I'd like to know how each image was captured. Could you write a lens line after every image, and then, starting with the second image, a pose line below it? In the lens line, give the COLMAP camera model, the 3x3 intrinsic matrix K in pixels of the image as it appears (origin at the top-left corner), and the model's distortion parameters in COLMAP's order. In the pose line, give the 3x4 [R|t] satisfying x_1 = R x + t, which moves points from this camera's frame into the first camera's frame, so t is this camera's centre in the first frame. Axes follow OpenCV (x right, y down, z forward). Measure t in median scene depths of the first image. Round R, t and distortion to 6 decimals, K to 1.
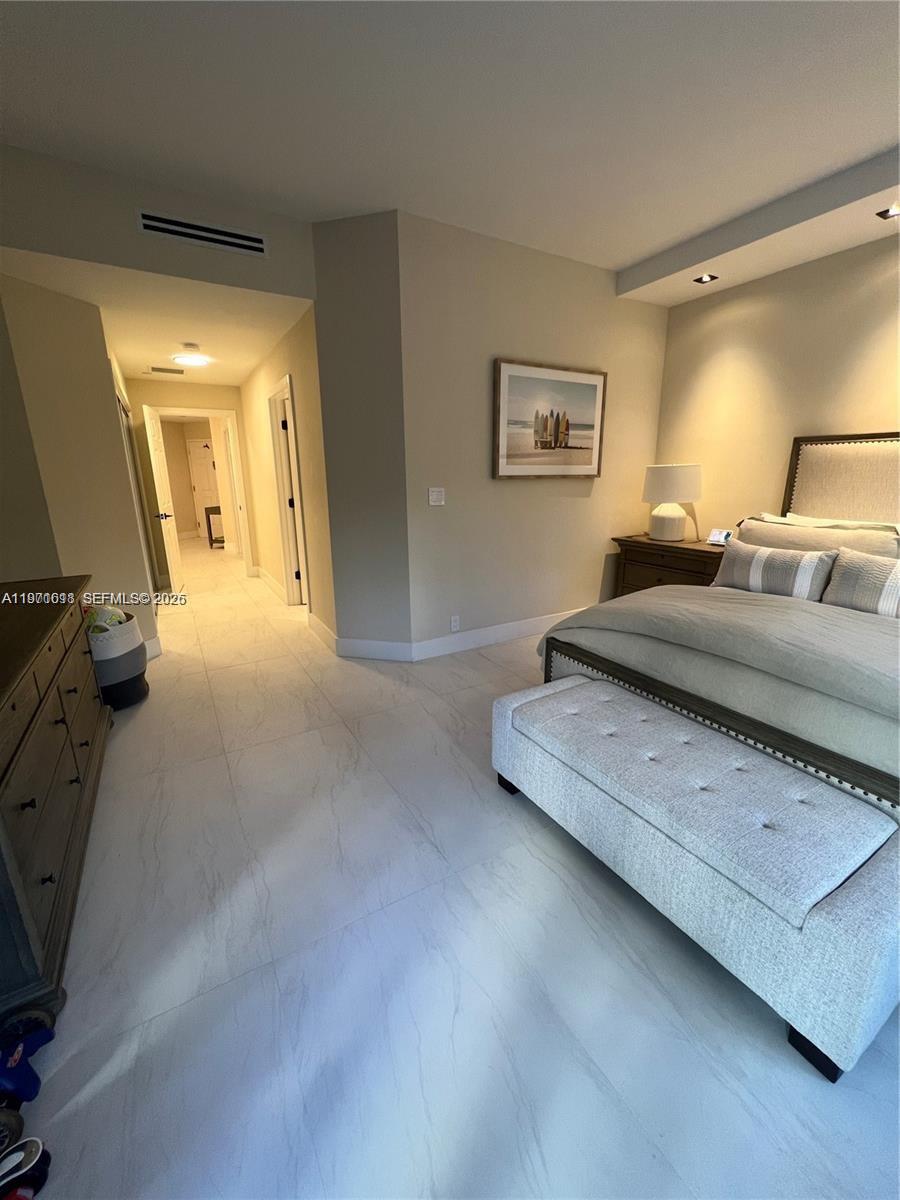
lens RADIAL K [[480.0, 0, 448.6], [0, 480.0, 598.0], [0, 0, 1]] dist [-0.002932, 0.000507]
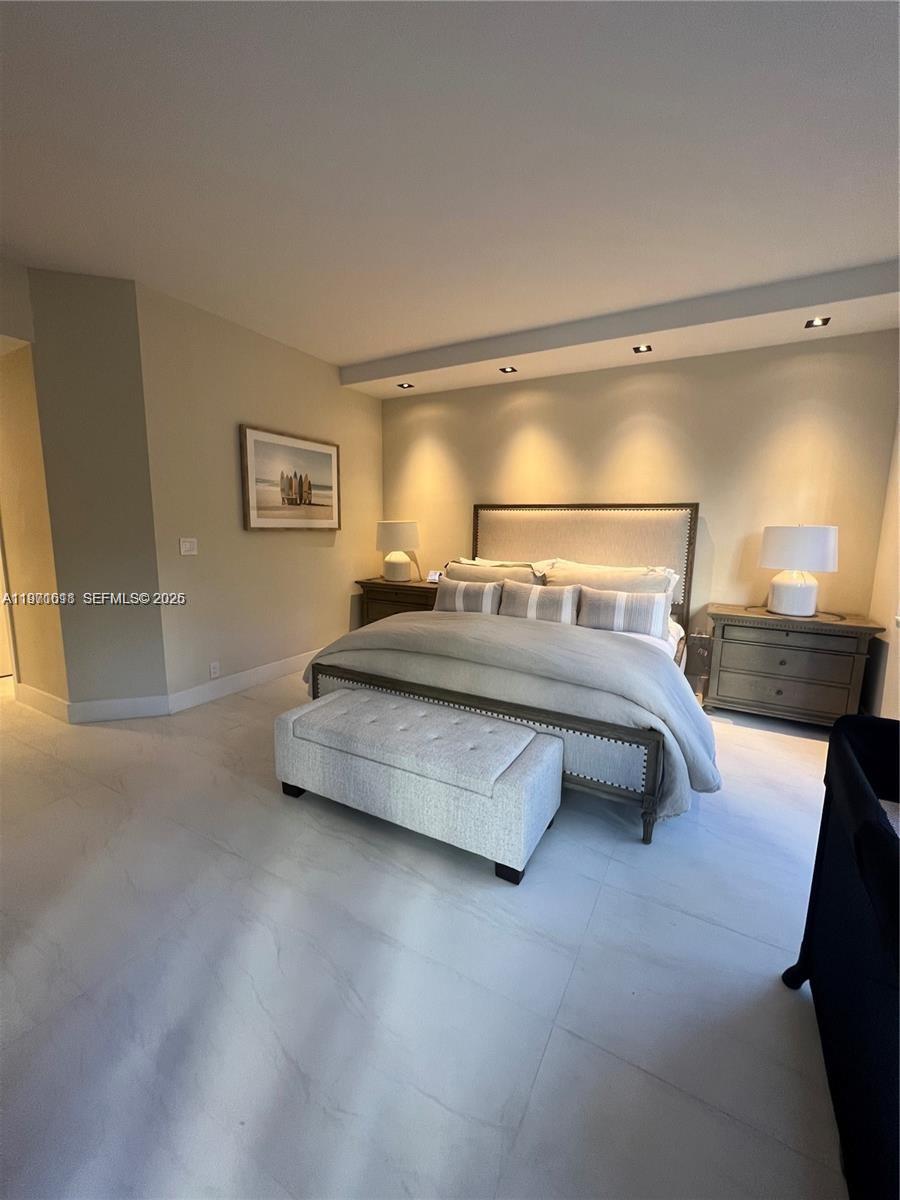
lens RADIAL K [[480.0, 0, 445.7], [0, 480.0, 600.0], [0, 0, 1]] dist [-0.002932, 0.000507]
pose [[0.866411, -0.057525, 0.496006, -0.077485], [0.106070, 0.991874, -0.070246, 0.039780], [-0.487935, 0.113473, 0.865473, -0.175598]]
